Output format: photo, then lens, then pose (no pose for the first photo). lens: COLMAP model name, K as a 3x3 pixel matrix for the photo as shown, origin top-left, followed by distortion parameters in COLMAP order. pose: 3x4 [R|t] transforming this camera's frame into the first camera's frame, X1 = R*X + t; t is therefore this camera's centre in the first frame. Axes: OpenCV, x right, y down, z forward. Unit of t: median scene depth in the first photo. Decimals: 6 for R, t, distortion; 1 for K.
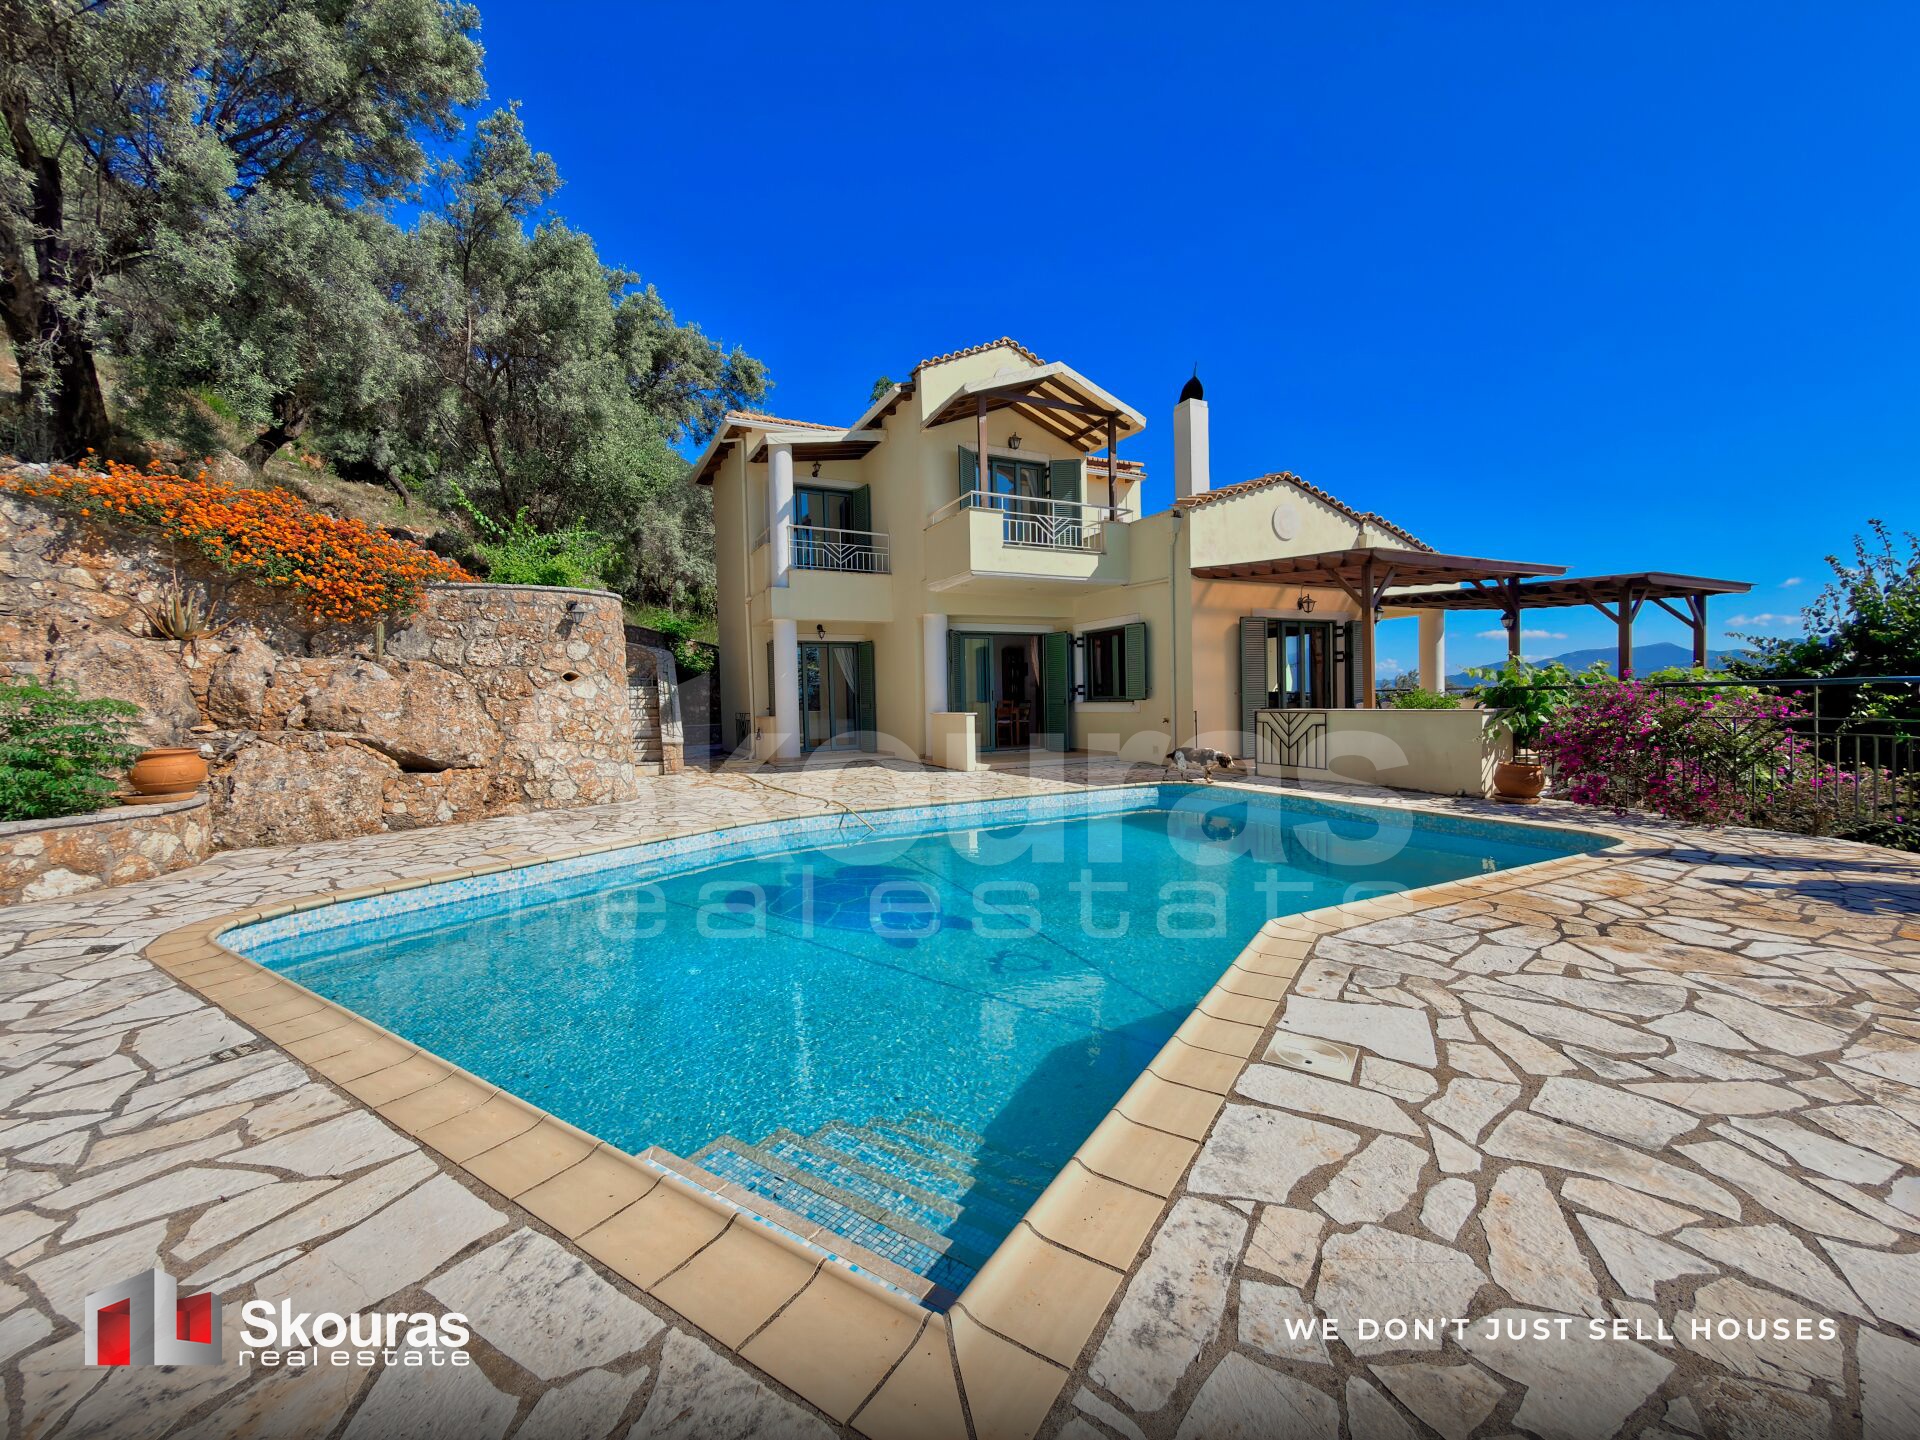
lens RADIAL K [[762.8, 0, 957.2], [0, 762.8, 718.8], [0, 0, 1]] dist [-0.001100, 0.000630]
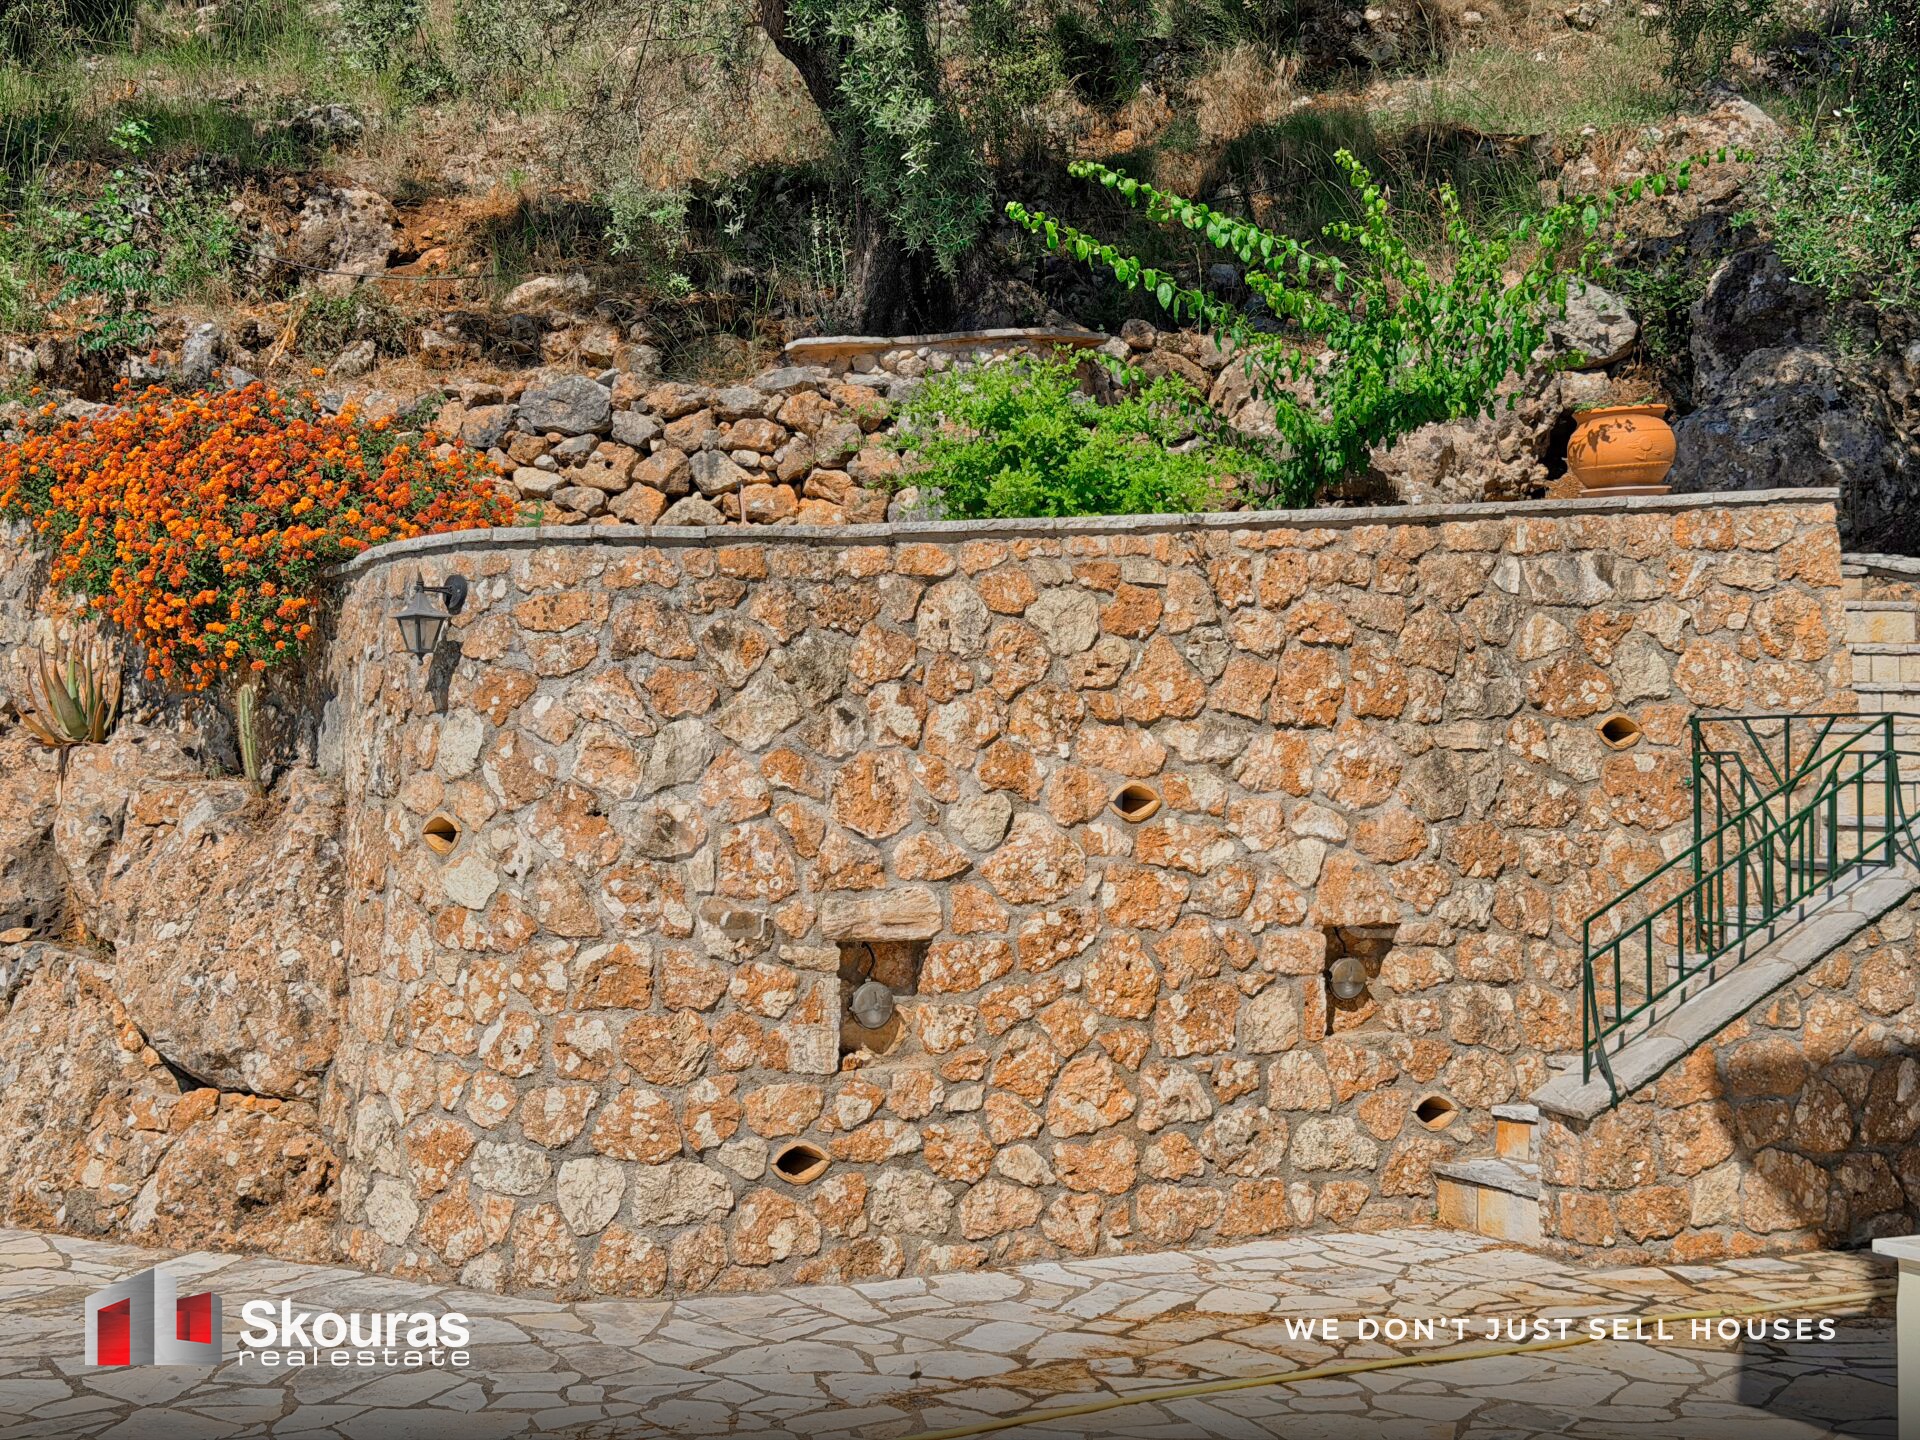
lens RADIAL K [[2689.7, 0, 959.6], [0, 2689.7, 720.6], [0, 0, 1]] dist [0.123656, 0.000000]
pose [[-0.005579, 0.003142, -0.999980, 0.376952], [-0.023983, 0.999707, 0.003275, -0.074043], [0.999697, 0.024001, -0.005502, 0.833996]]
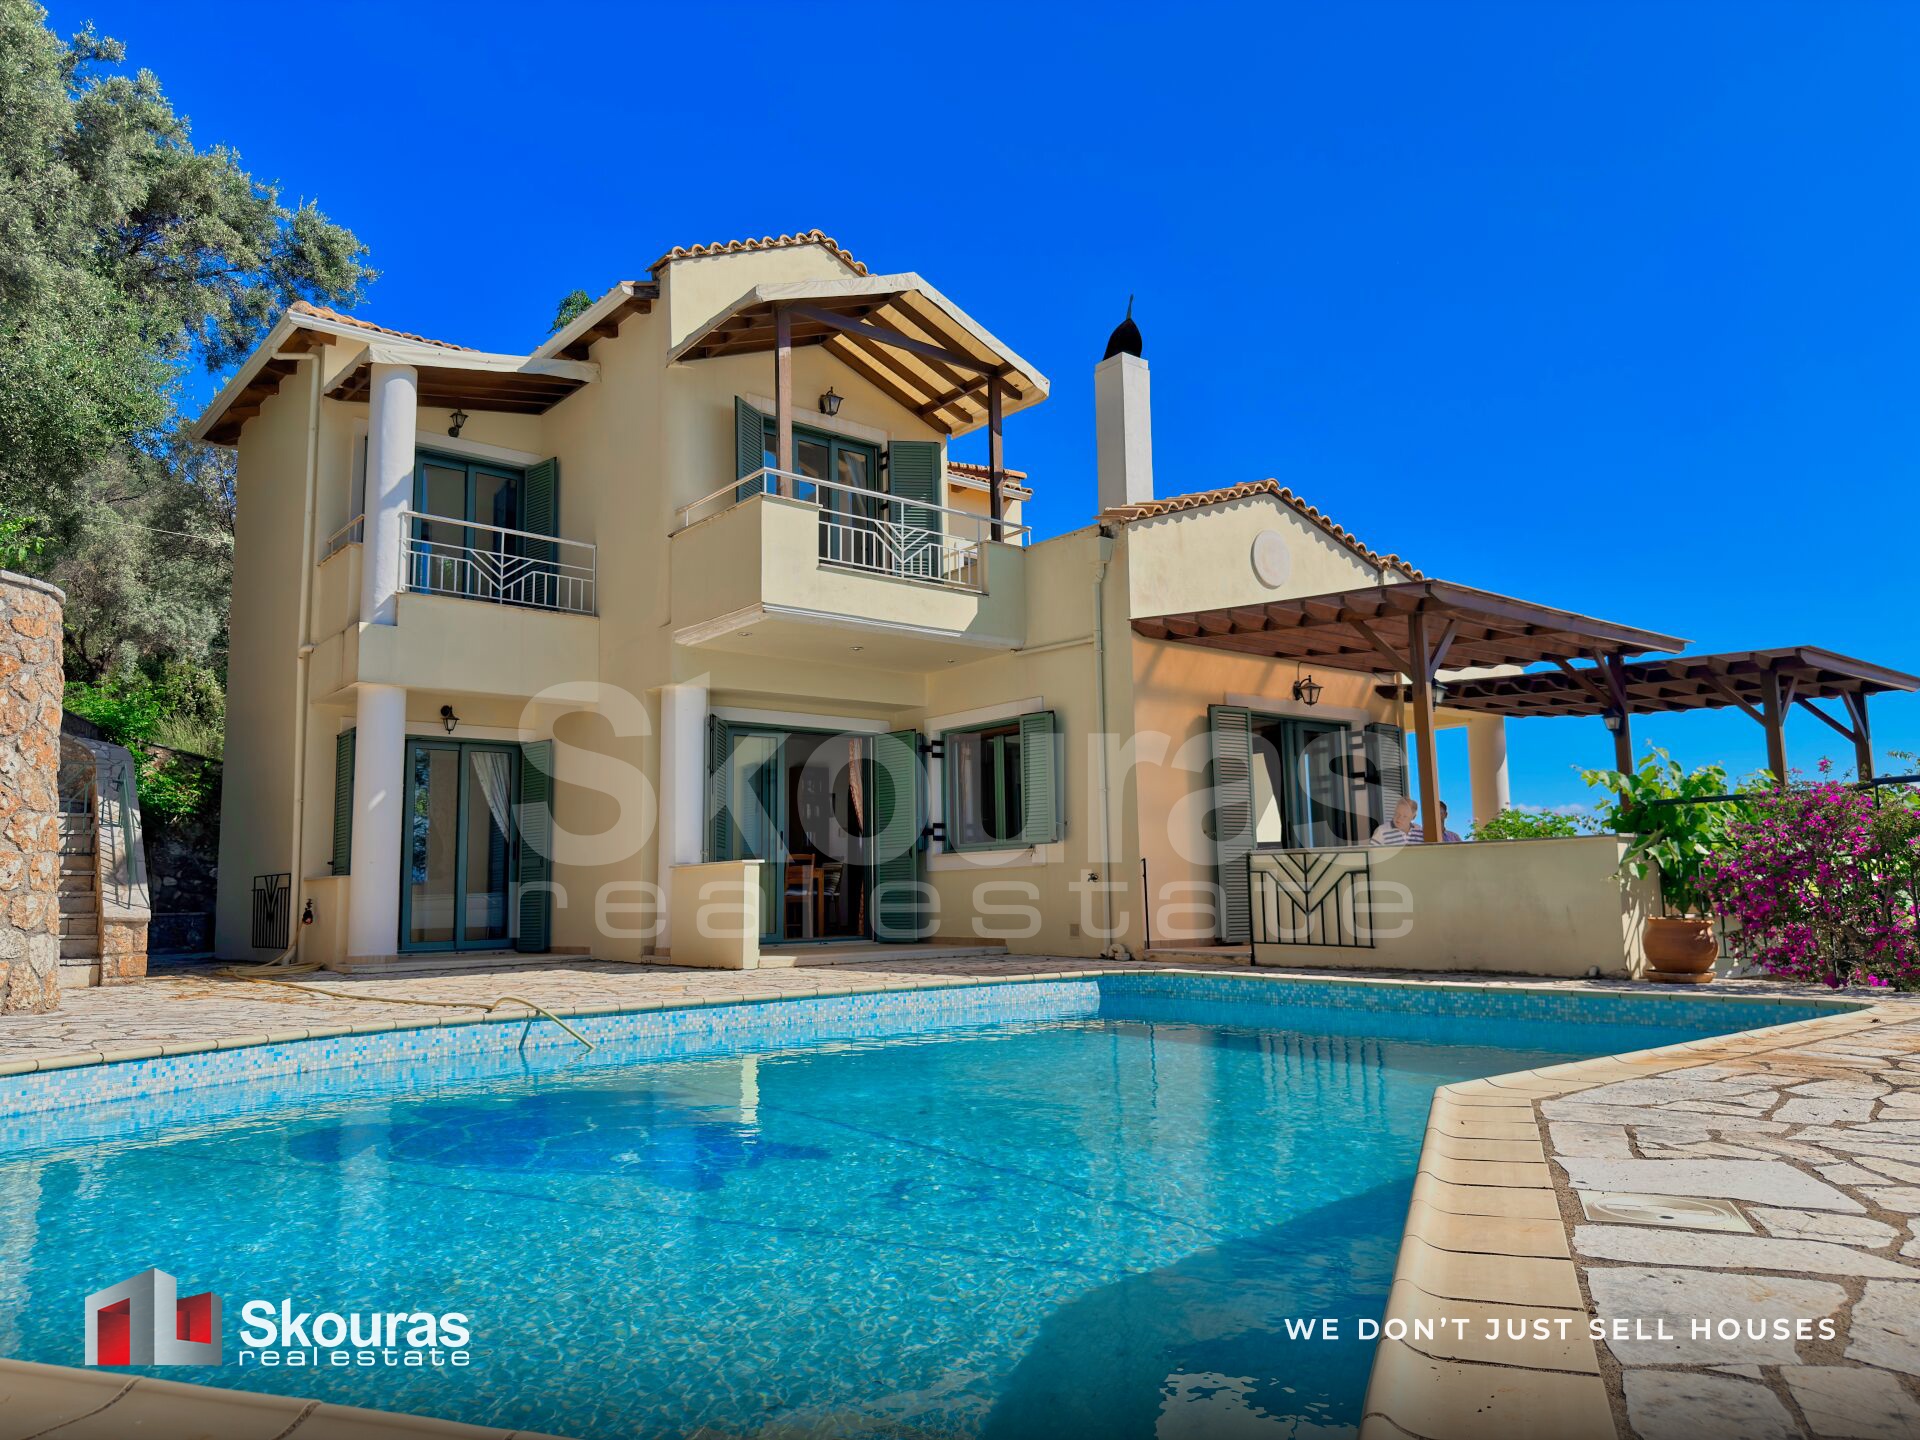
lens RADIAL K [[1350.5, 0, 960.6], [0, 1350.5, 732.2], [0, 0, 1]] dist [0.050543, -0.057793]
pose [[0.975379, 0.032958, 0.218057, -0.047754], [0.001290, 0.987900, -0.155086, 0.049543], [-0.220530, 0.151549, 0.963535, 0.023921]]
